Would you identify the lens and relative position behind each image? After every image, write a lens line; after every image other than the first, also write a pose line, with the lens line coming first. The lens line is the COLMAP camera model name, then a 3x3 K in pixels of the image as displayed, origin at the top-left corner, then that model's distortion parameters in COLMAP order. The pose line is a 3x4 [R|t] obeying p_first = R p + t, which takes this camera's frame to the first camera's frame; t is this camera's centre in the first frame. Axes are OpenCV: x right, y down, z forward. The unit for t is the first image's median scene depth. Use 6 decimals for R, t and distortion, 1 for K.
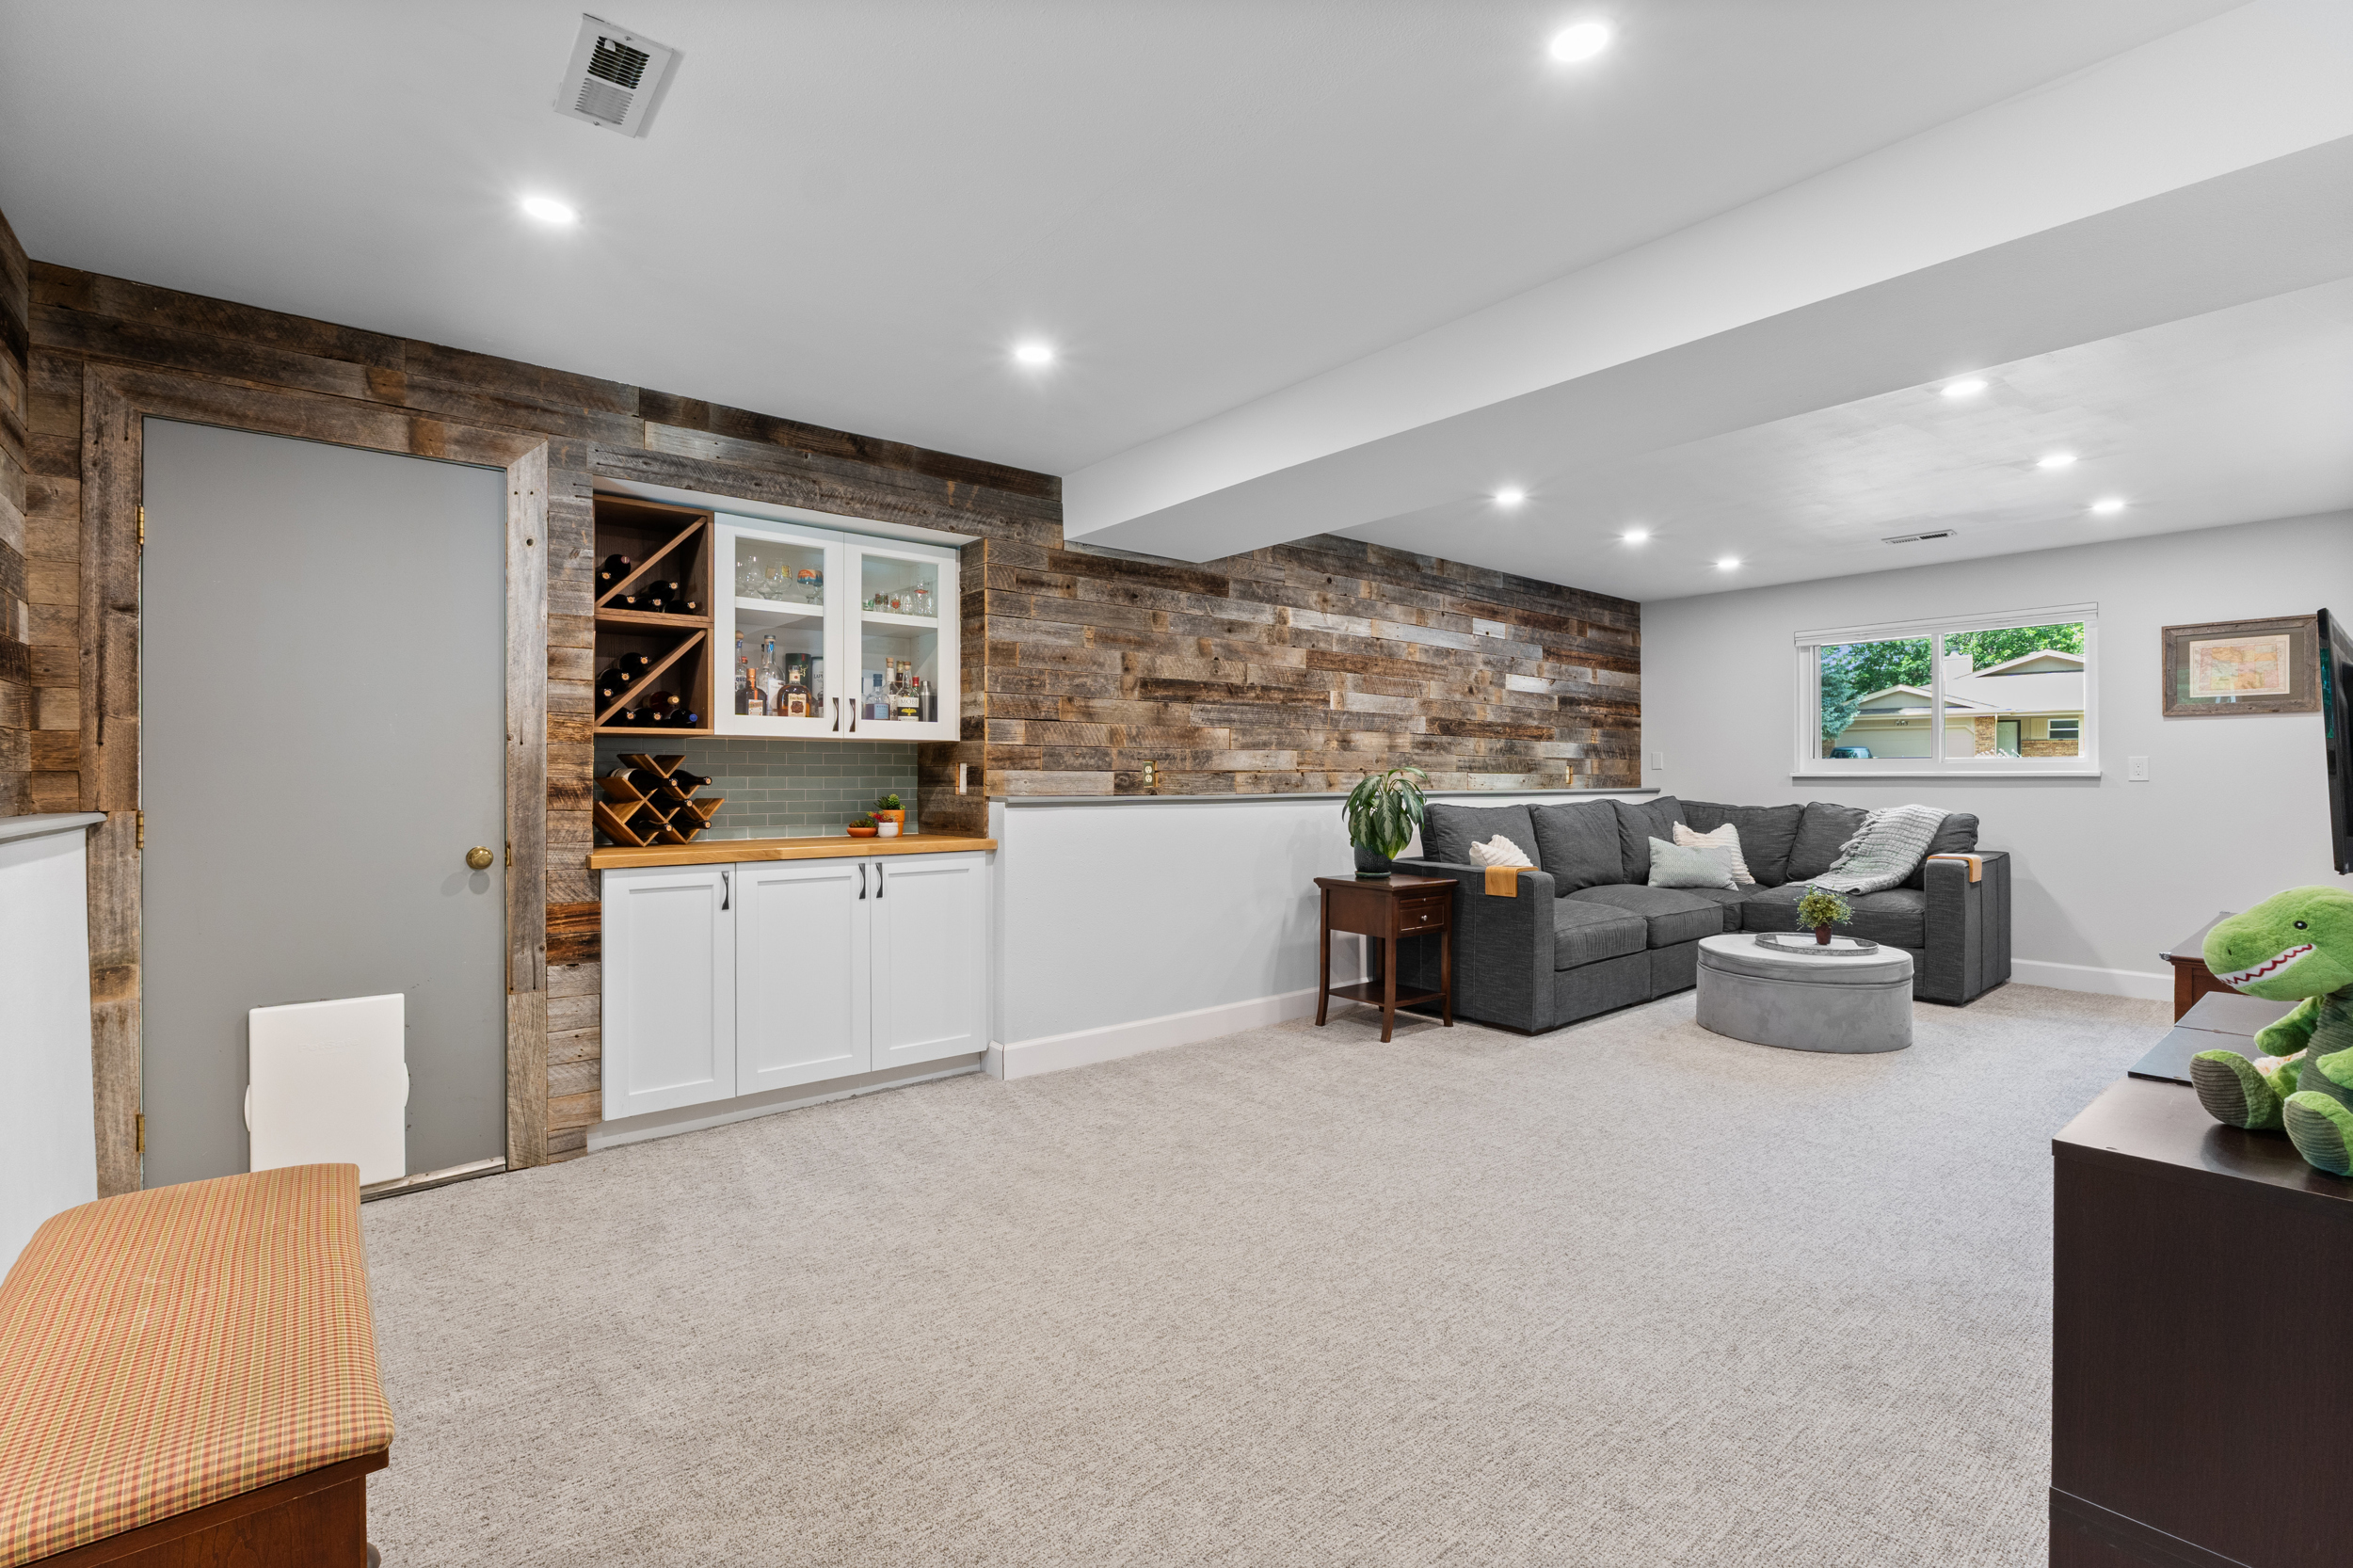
lens RADIAL K [[1040.5, 0, 1176.2], [0, 1040.5, 778.6], [0, 0, 1]] dist [-0.010570, 0.001399]
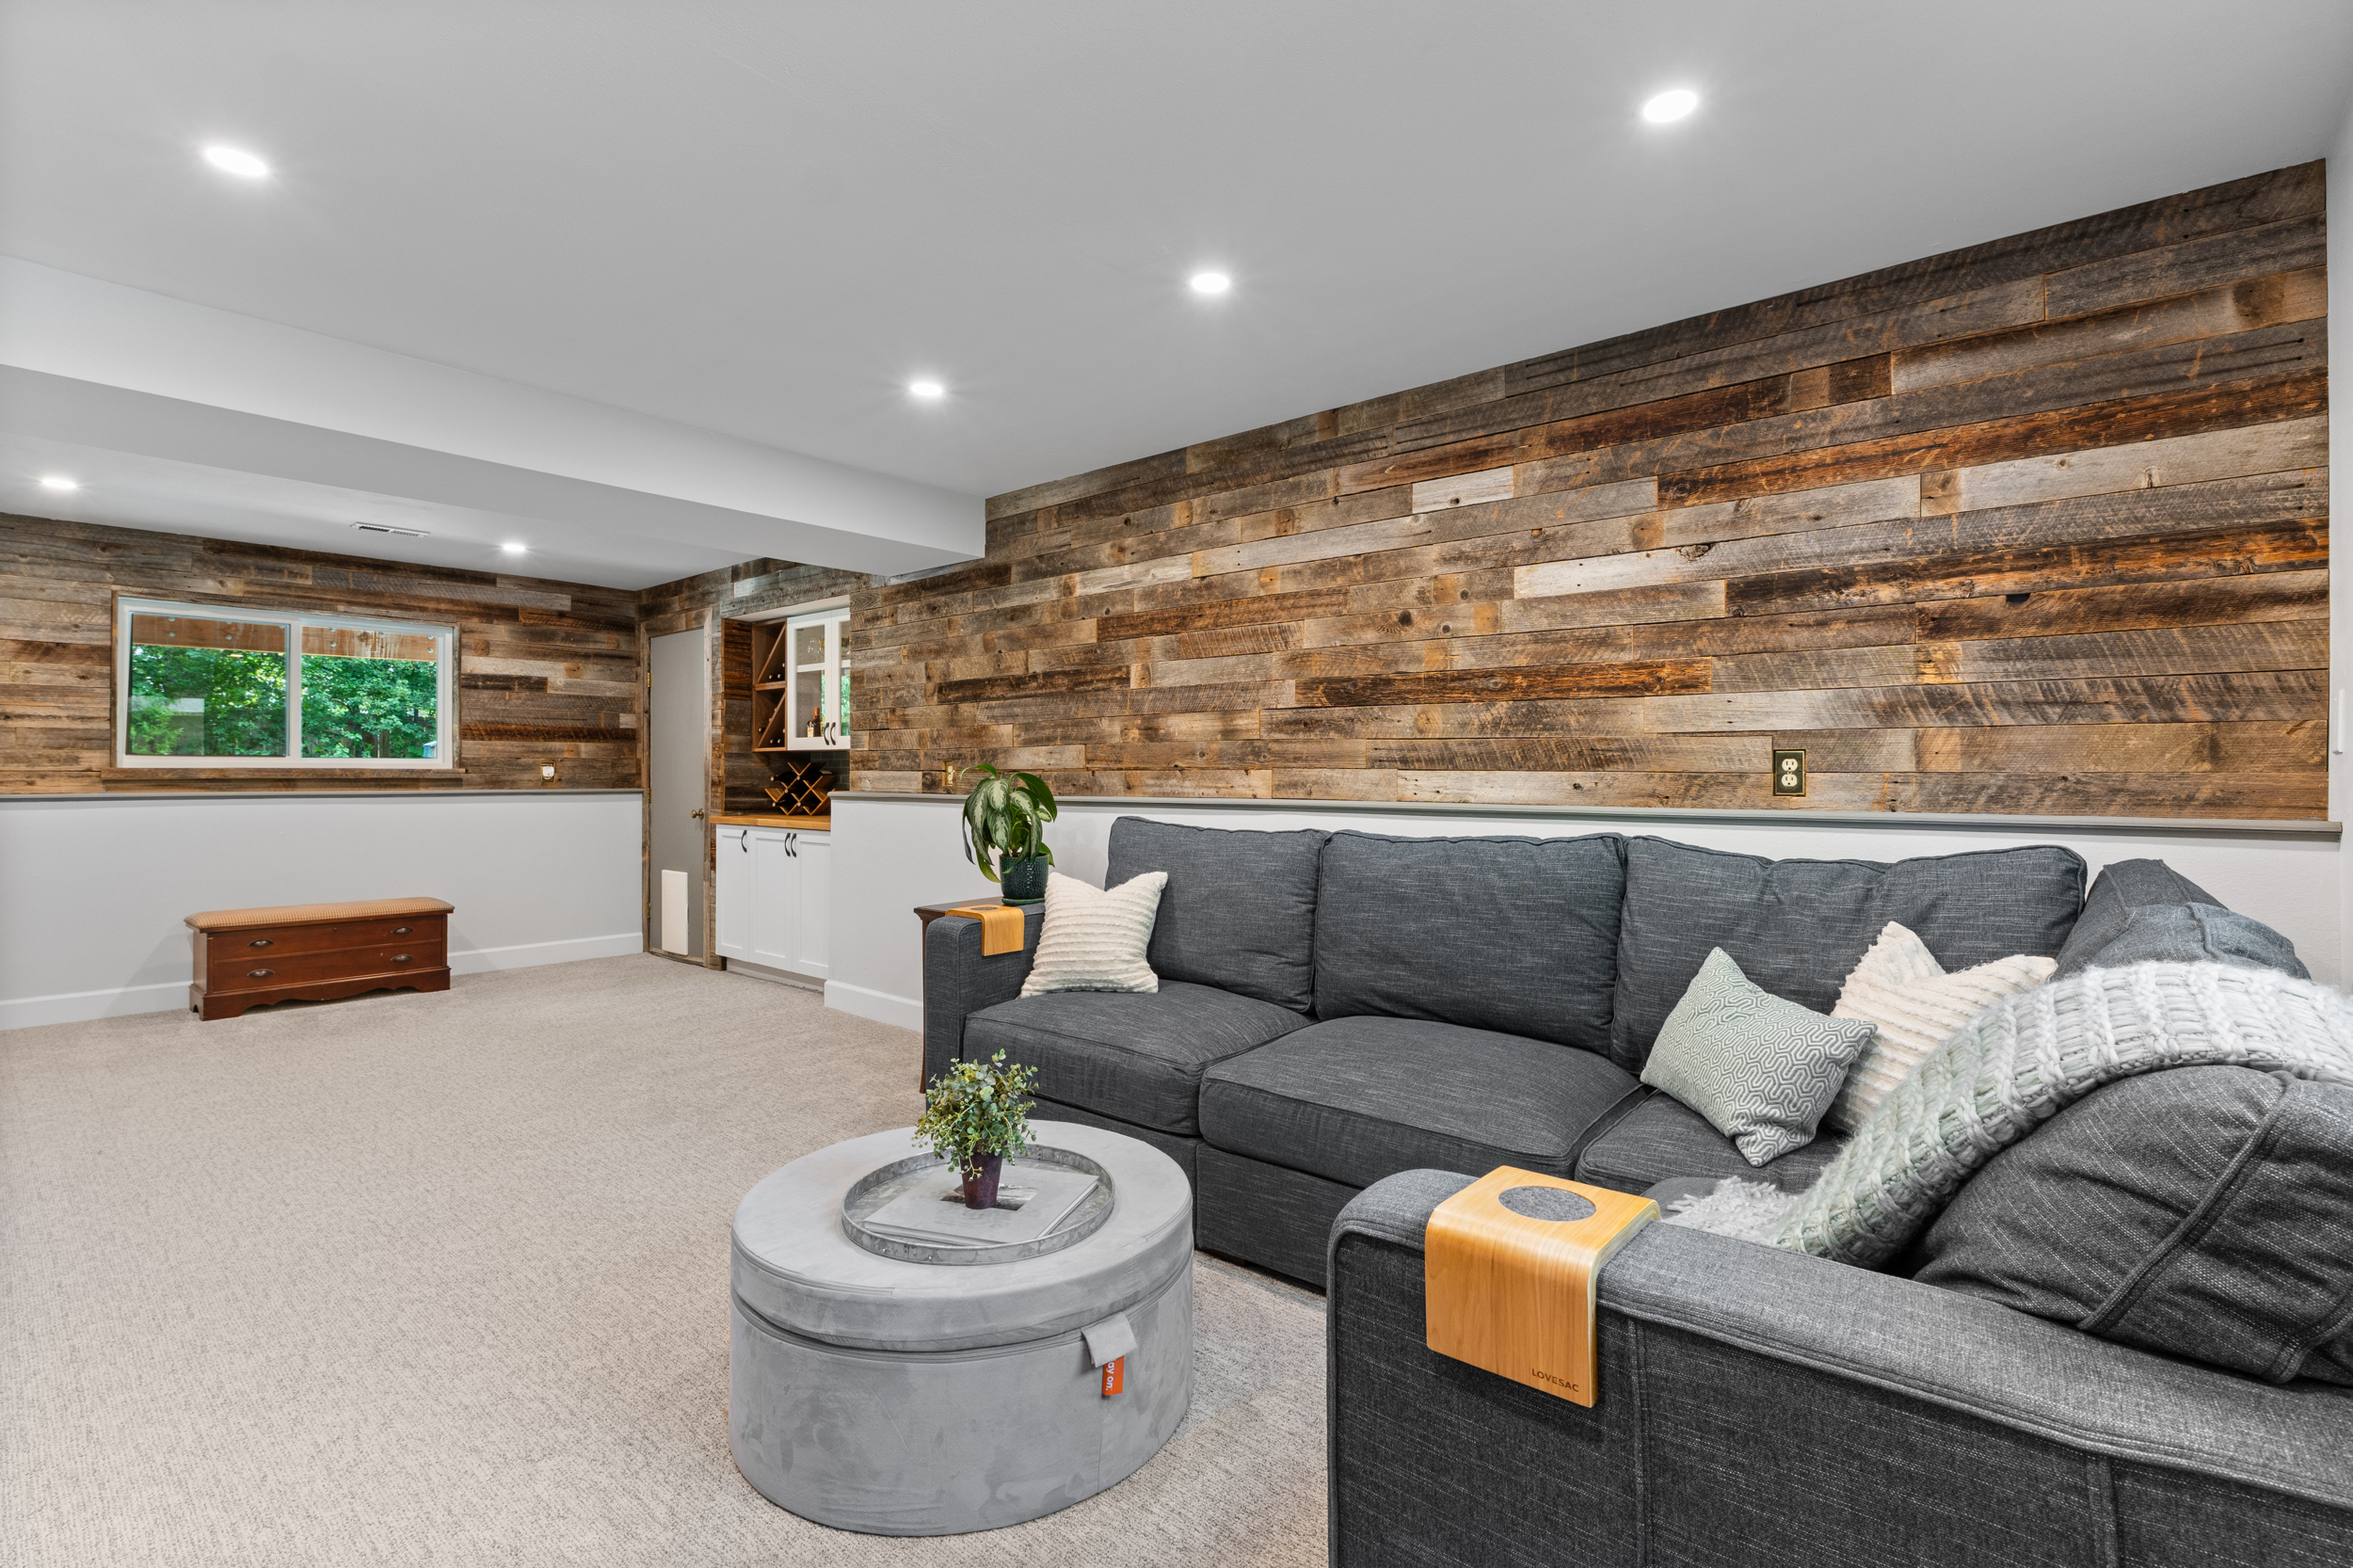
lens RADIAL K [[1076.1, 0, 1182.3], [0, 1076.1, 773.6], [0, 0, 1]] dist [-0.010776, 0.000190]
pose [[0.177455, 0.003540, -0.984122, 0.913292], [0.001802, 0.999991, 0.003922, -0.006846], [0.984127, -0.002469, 0.177447, 0.873407]]
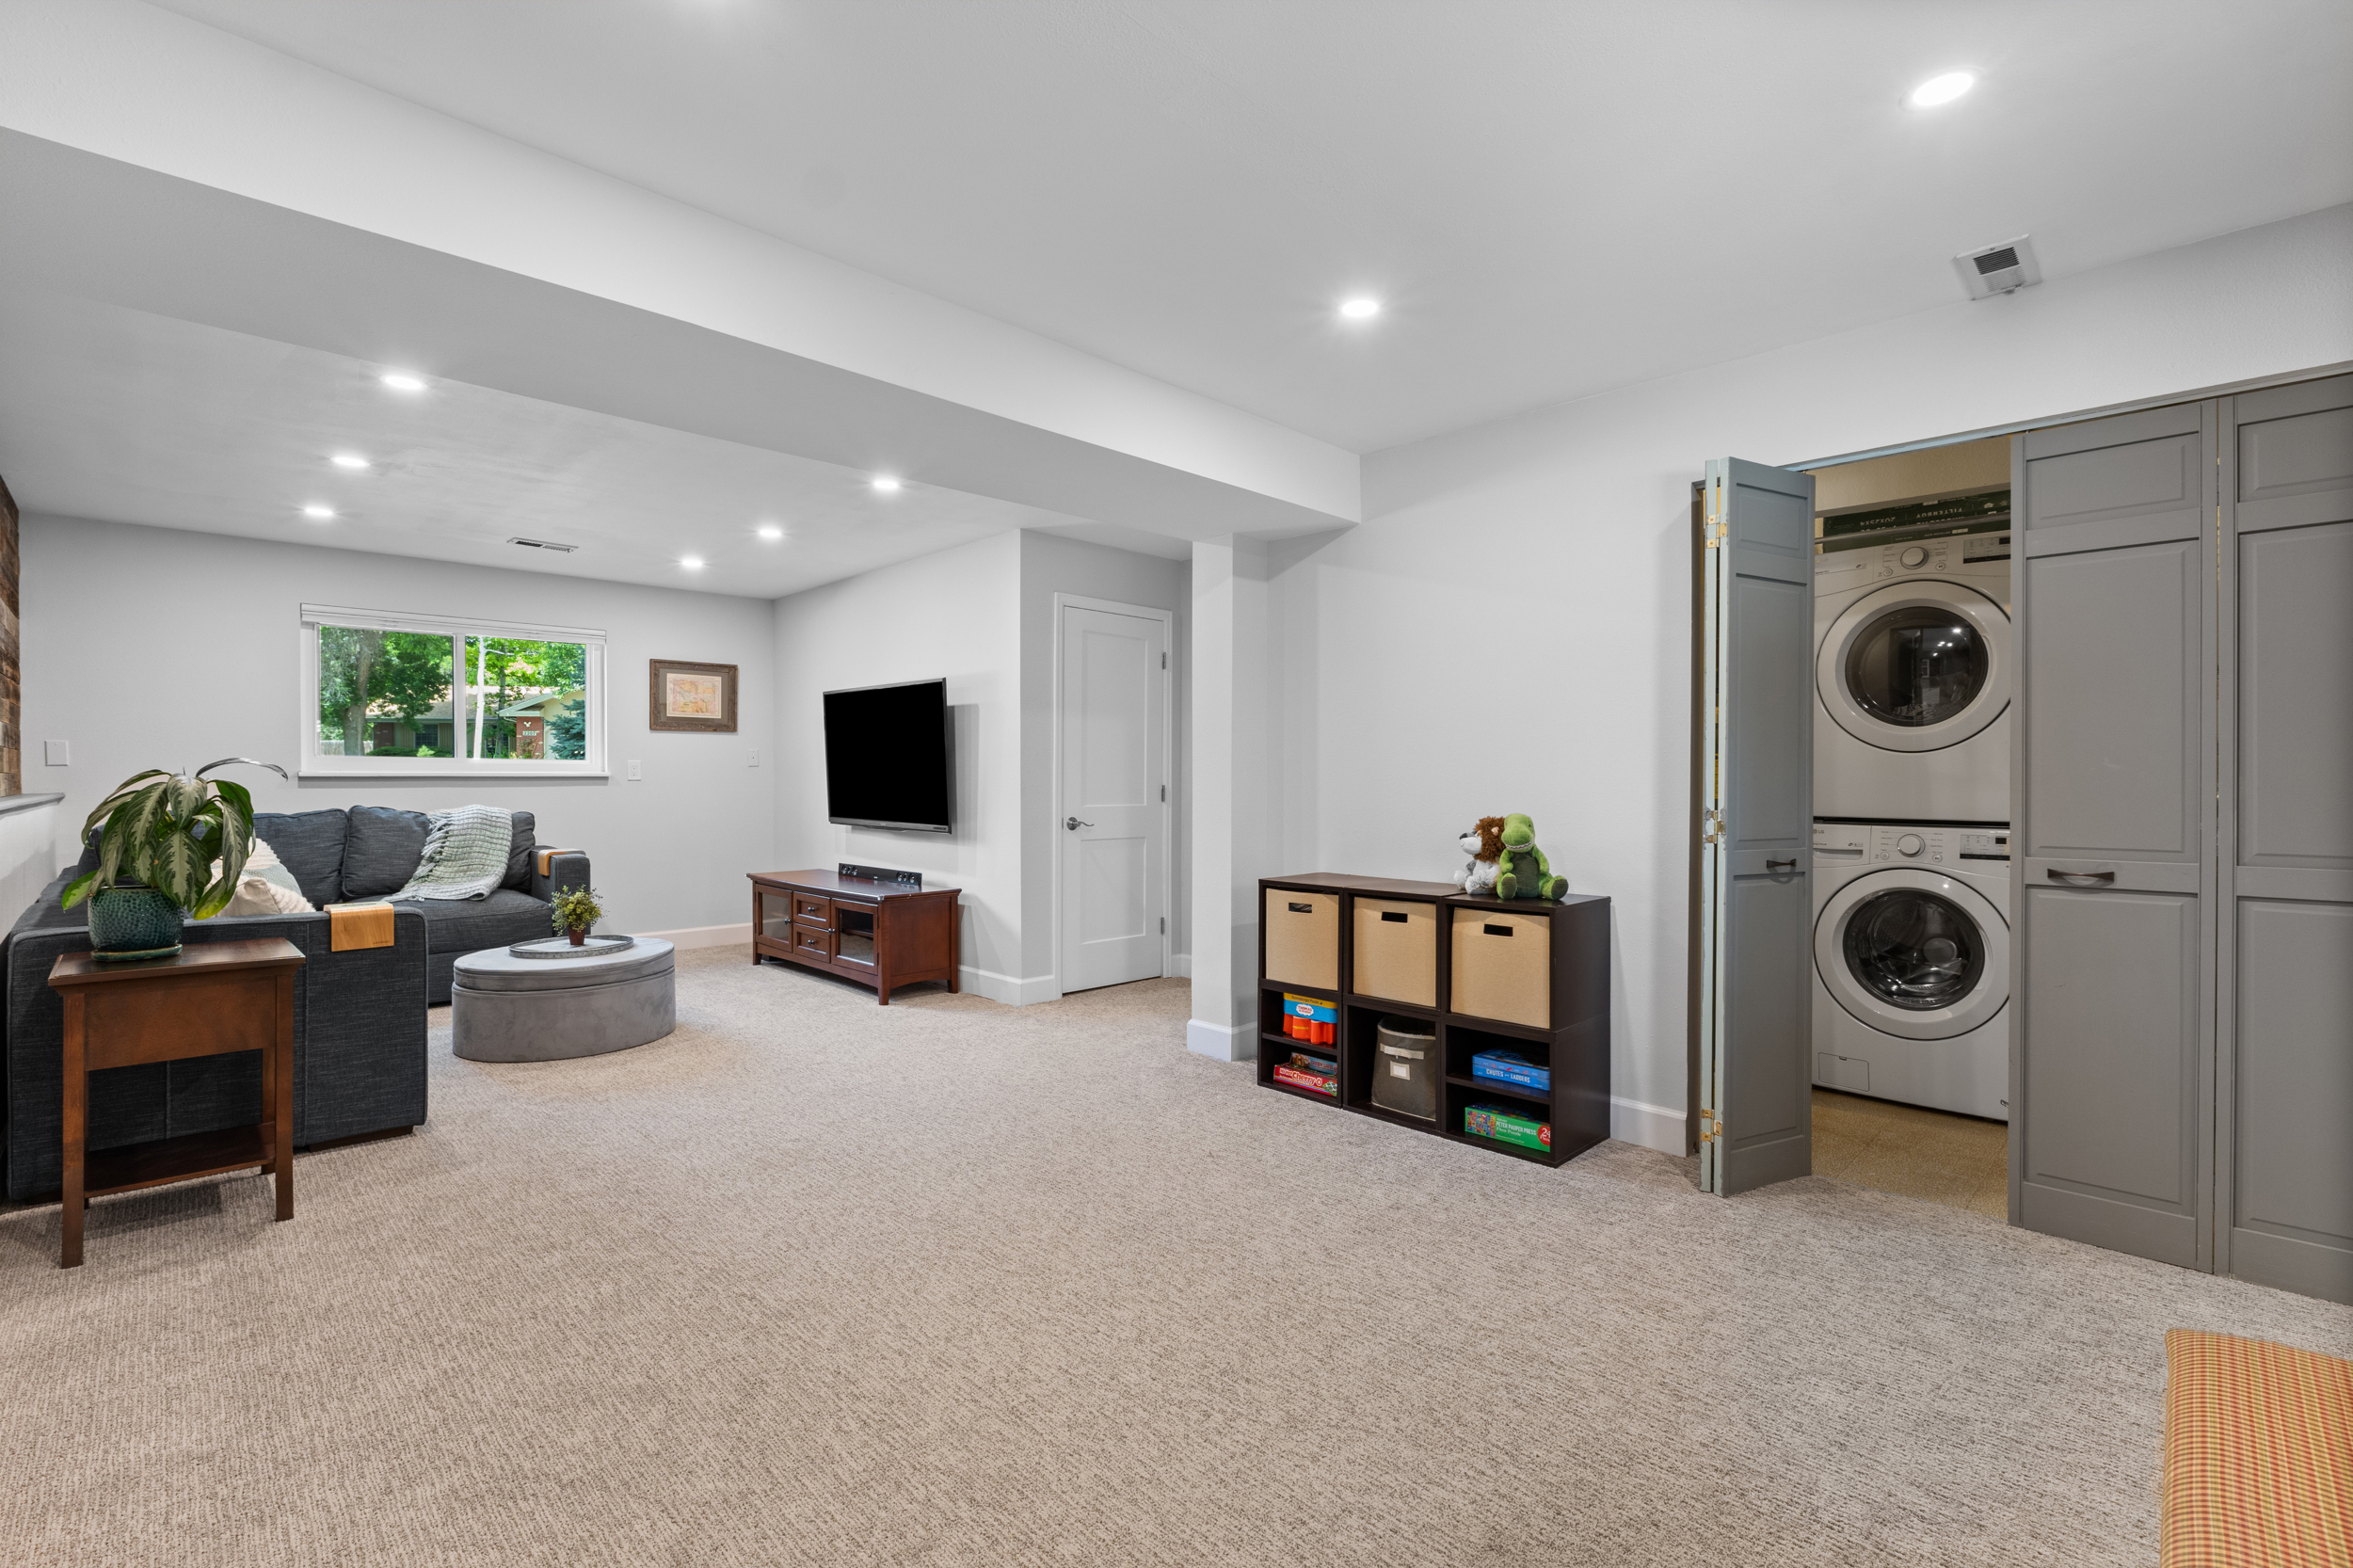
lens RADIAL K [[1040.5, 0, 1191.1], [0, 1040.5, 777.3], [0, 0, 1]] dist [-0.010570, 0.001399]
pose [[-0.099755, 0.000994, 0.995011, -0.369047], [0.000144, 1.000000, -0.000984, -0.000041], [-0.995012, 0.000045, -0.099756, 0.451190]]
